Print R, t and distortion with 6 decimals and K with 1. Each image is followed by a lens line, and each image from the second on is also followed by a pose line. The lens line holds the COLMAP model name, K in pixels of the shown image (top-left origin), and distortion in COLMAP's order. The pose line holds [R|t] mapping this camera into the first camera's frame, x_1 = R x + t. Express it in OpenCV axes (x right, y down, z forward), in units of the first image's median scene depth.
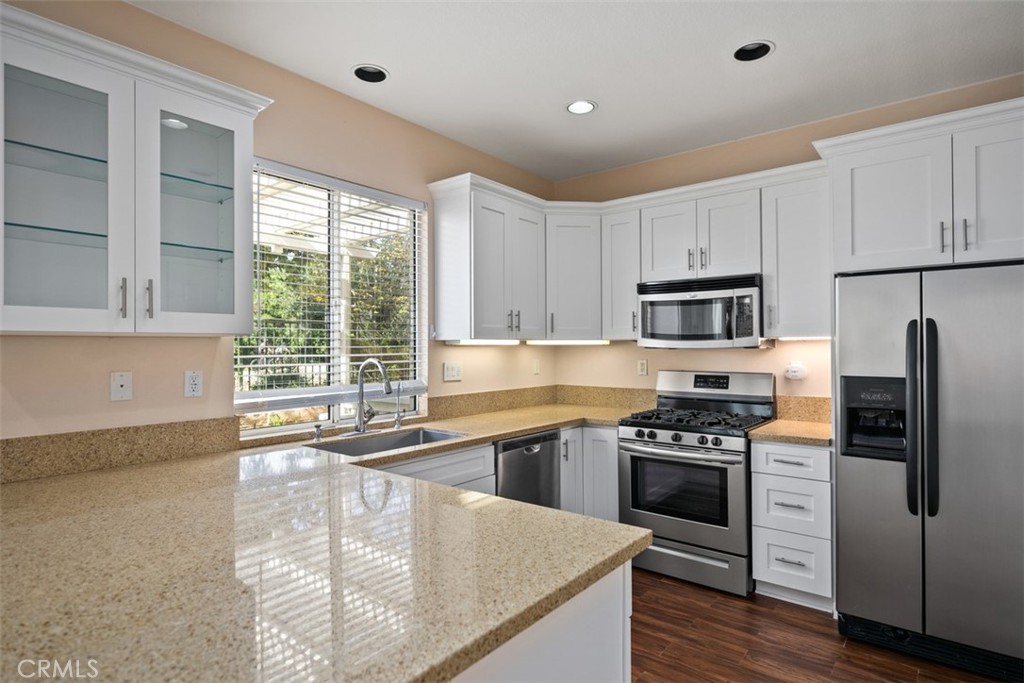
lens RADIAL K [[543.9, 0, 510.2], [0, 543.9, 340.6], [0, 0, 1]] dist [0.000665, 0.003411]
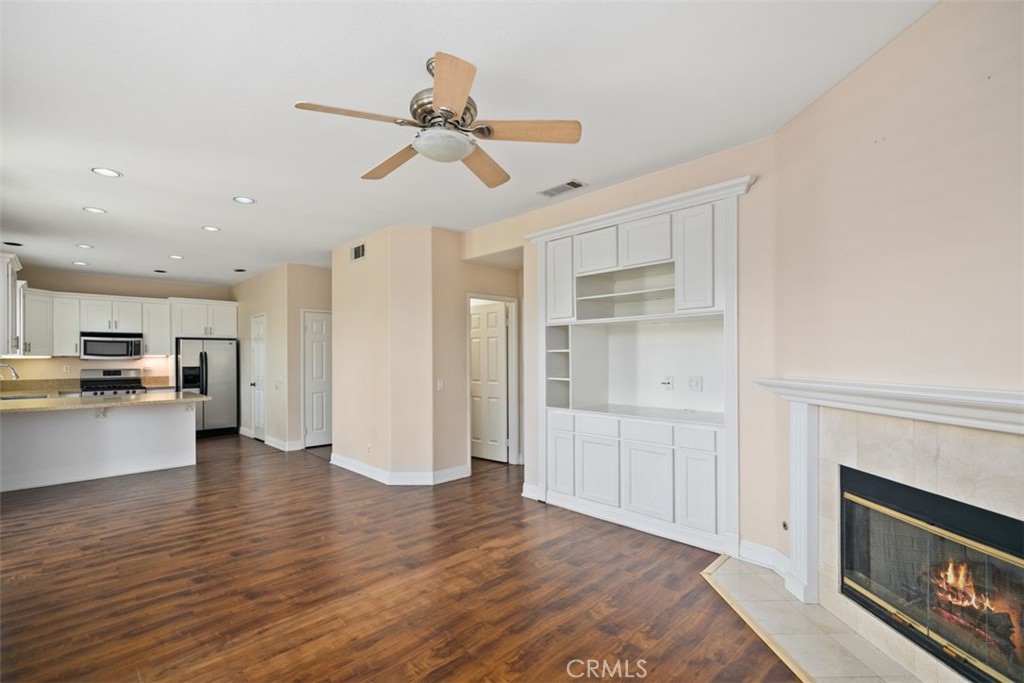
lens RADIAL K [[463.9, 0, 506.3], [0, 463.9, 355.1], [0, 0, 1]] dist [0.008154, -0.000681]
pose [[0.121520, 0.006308, 0.992569, -1.916756], [-0.007022, 0.999960, -0.005495, -0.009306], [-0.992564, -0.006302, 0.121559, -1.317437]]
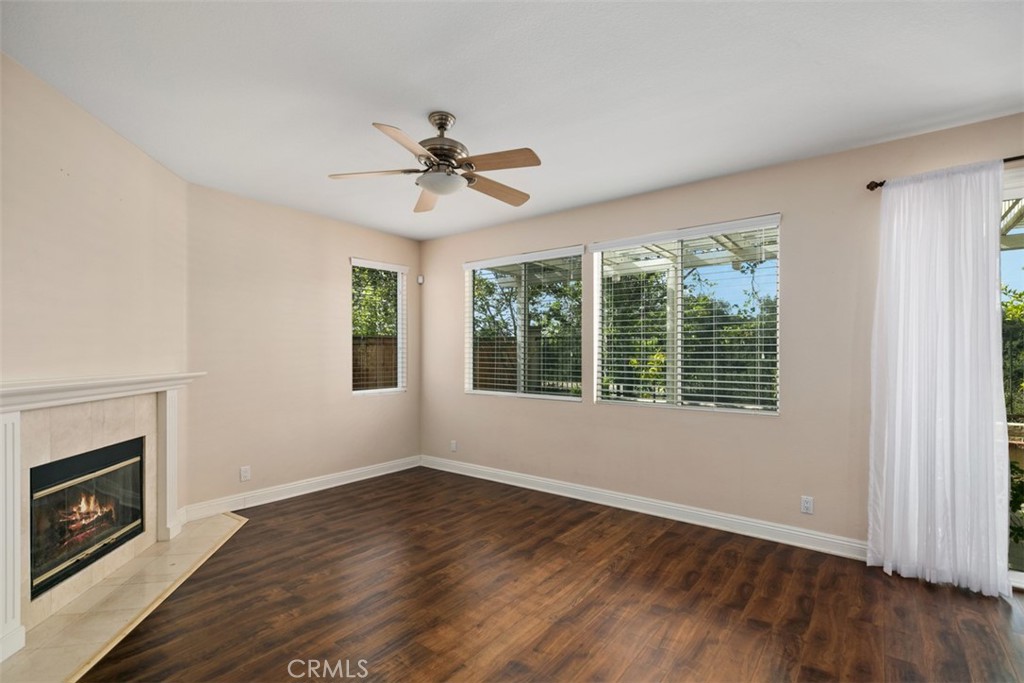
lens RADIAL K [[463.9, 0, 505.7], [0, 463.9, 359.0], [0, 0, 1]] dist [0.008154, -0.000681]
pose [[0.020654, 0.005101, -0.999774, -0.214444], [0.011580, 0.999919, 0.005341, -0.004410], [0.999720, -0.011688, 0.020593, -1.010409]]
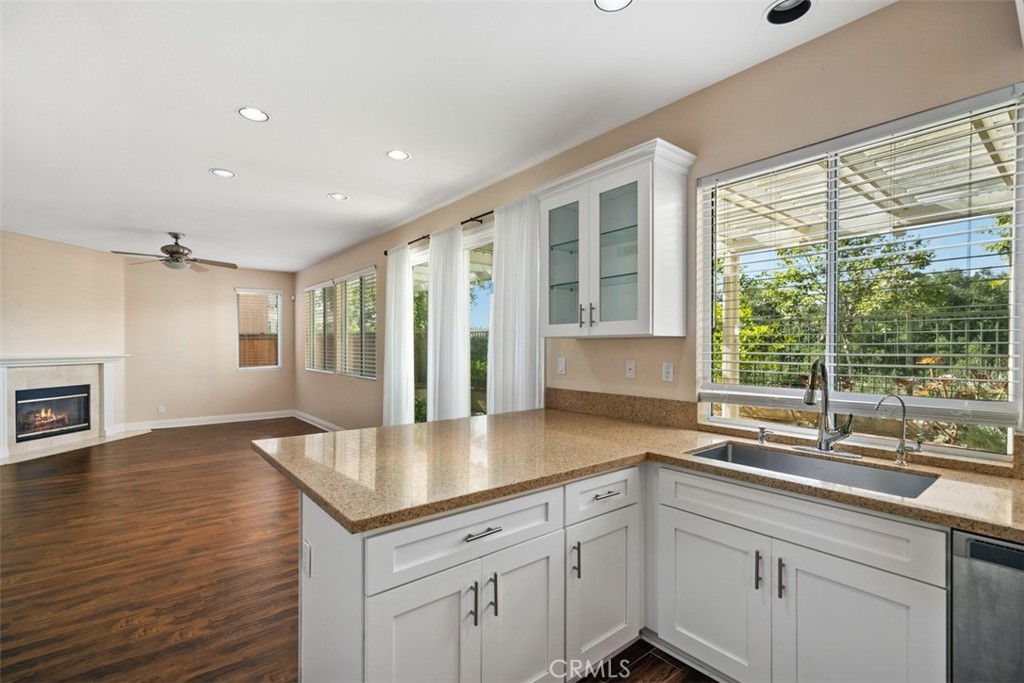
lens RADIAL K [[463.9, 0, 508.8], [0, 463.9, 349.5], [0, 0, 1]] dist [0.008154, -0.000681]
pose [[-0.209722, 0.010130, -0.977708, 0.495415], [0.011613, 0.999902, 0.007869, 0.008596], [0.977692, -0.009704, -0.209819, 0.692648]]
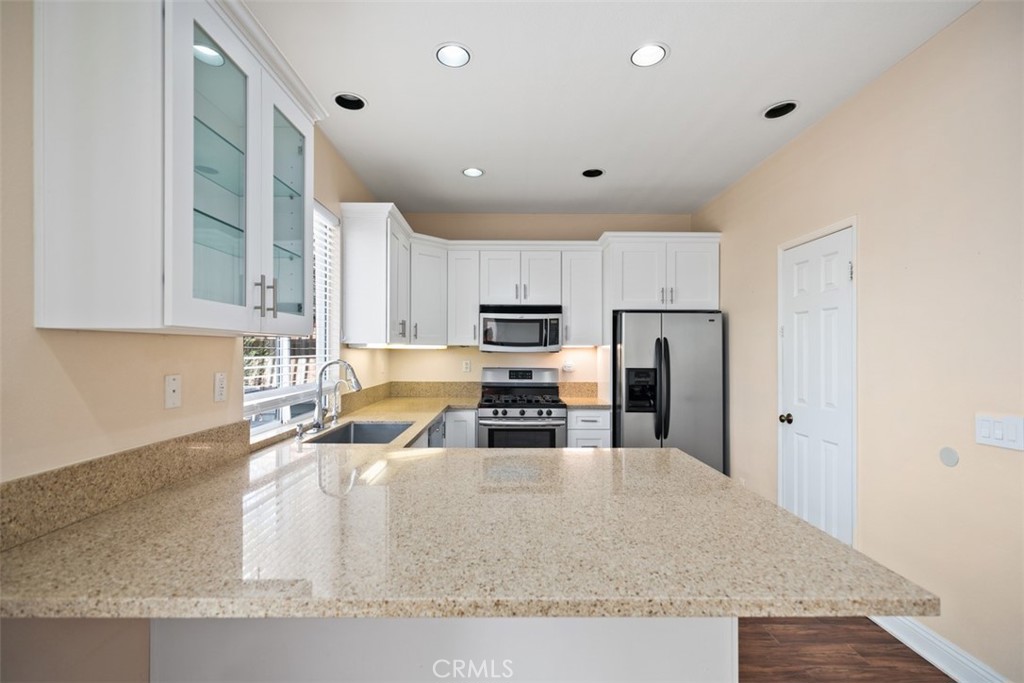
lens RADIAL K [[463.9, 0, 508.2], [0, 463.9, 347.9], [0, 0, 1]] dist [0.008154, -0.000681]
pose [[0.772555, 0.011936, 0.634835, -0.571227], [-0.015054, 0.999887, -0.000479, 0.004576], [-0.634769, -0.009187, 0.772647, 0.059451]]
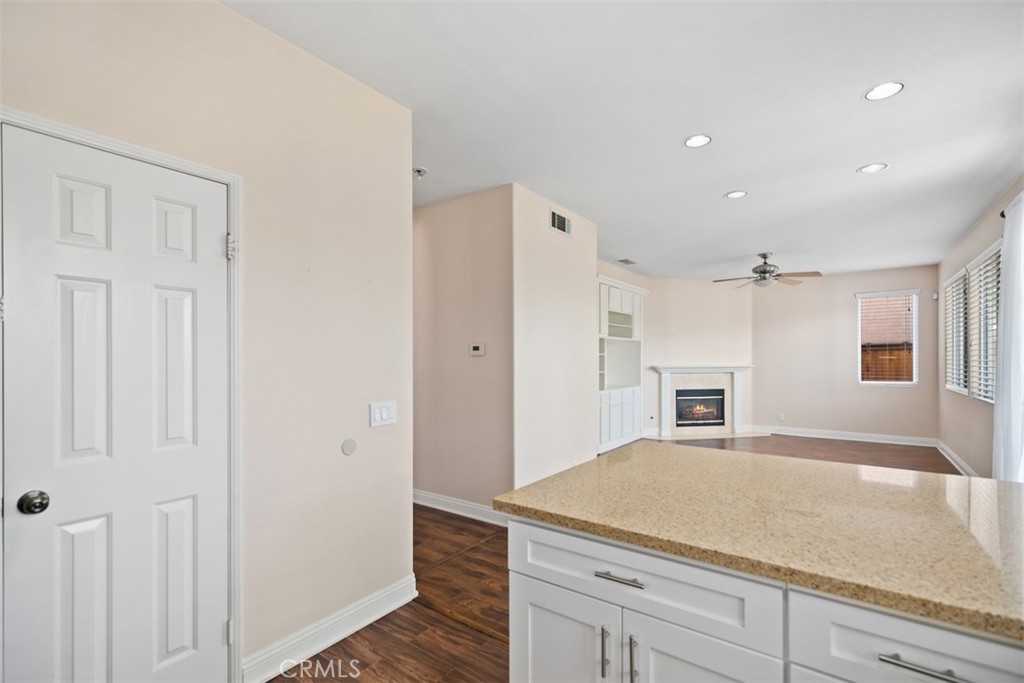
lens RADIAL K [[463.9, 0, 507.4], [0, 463.9, 358.5], [0, 0, 1]] dist [0.008154, -0.000681]
pose [[-0.999000, 0.006173, -0.044272, 0.127784], [0.006723, 0.999902, -0.012281, 0.014422], [0.044191, -0.012566, -0.998944, 0.983924]]
